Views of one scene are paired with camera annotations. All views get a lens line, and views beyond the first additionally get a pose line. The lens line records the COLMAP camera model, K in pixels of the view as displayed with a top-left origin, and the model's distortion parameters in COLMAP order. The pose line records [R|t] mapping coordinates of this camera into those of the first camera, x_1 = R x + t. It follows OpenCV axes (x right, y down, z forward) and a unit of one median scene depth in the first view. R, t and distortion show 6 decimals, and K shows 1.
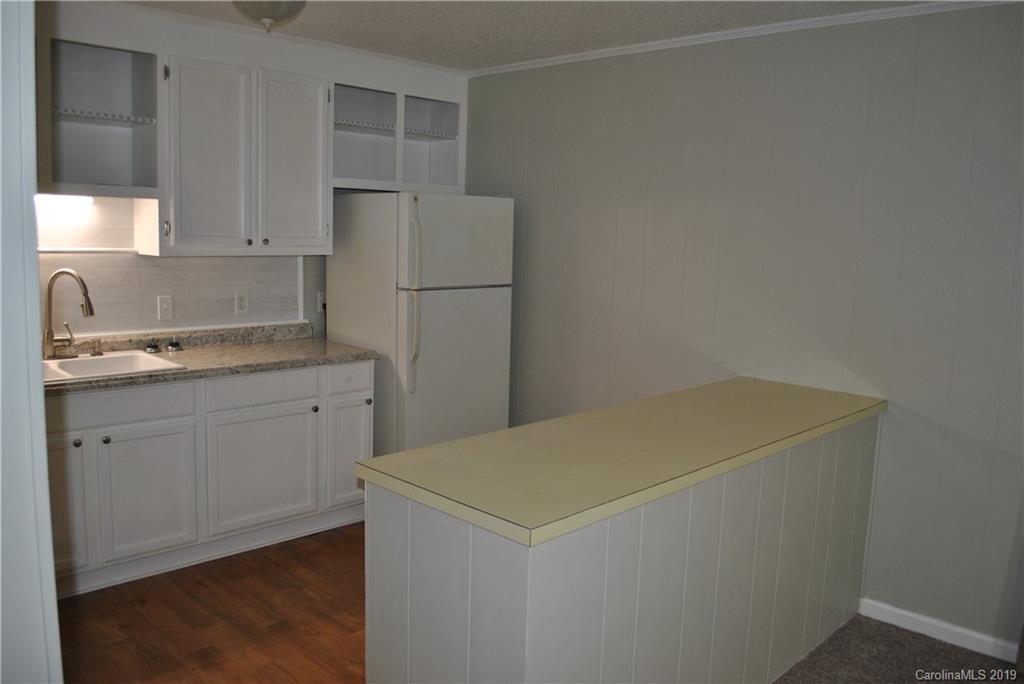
lens RADIAL K [[806.4, 0, 508.4], [0, 806.4, 341.7], [0, 0, 1]] dist [-0.079900, 0.007989]
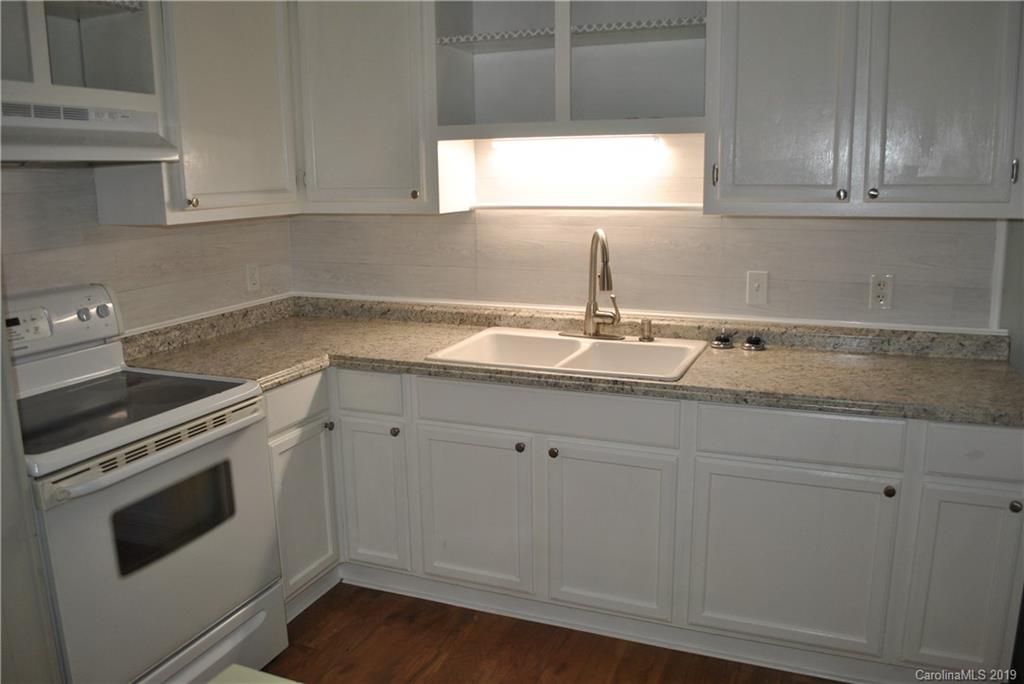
lens RADIAL K [[806.4, 0, 513.4], [0, 806.4, 343.3], [0, 0, 1]] dist [-0.079900, 0.007989]
pose [[0.381424, 0.153291, -0.911602, 0.155277], [-0.096803, 0.987356, 0.125526, -0.065527], [0.919318, 0.040367, 0.391440, 0.542641]]
